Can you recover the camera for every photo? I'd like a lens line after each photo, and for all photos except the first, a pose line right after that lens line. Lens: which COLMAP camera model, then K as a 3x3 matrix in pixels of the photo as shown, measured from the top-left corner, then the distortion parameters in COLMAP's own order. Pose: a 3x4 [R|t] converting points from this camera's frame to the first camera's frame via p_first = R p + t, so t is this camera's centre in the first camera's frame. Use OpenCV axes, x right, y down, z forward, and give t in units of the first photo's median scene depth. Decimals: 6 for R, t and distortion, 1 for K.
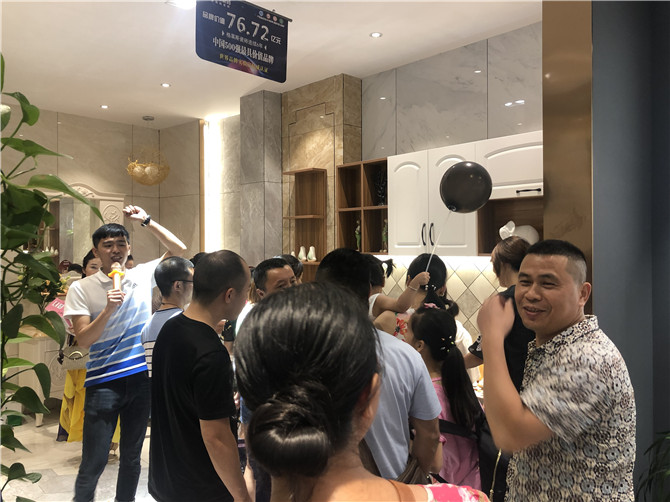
lens RADIAL K [[548.1, 0, 334.9], [0, 548.1, 251.1], [0, 0, 1]] dist [-0.019170, -0.005552]
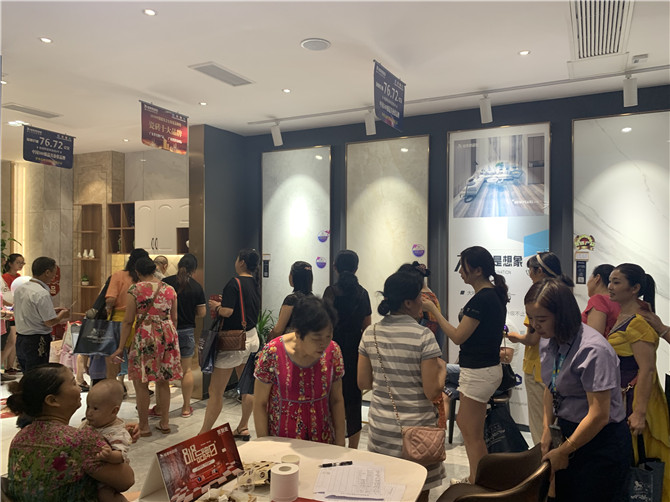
lens RADIAL K [[512.0, 0, 332.7], [0, 512.0, 233.9], [0, 0, 1]] dist [0.017096, 0.002115]
pose [[0.938046, 0.010623, 0.346347, 0.109931], [0.000943, 0.999448, -0.033210, -0.002877], [-0.346509, 0.031480, 0.937518, -0.772688]]
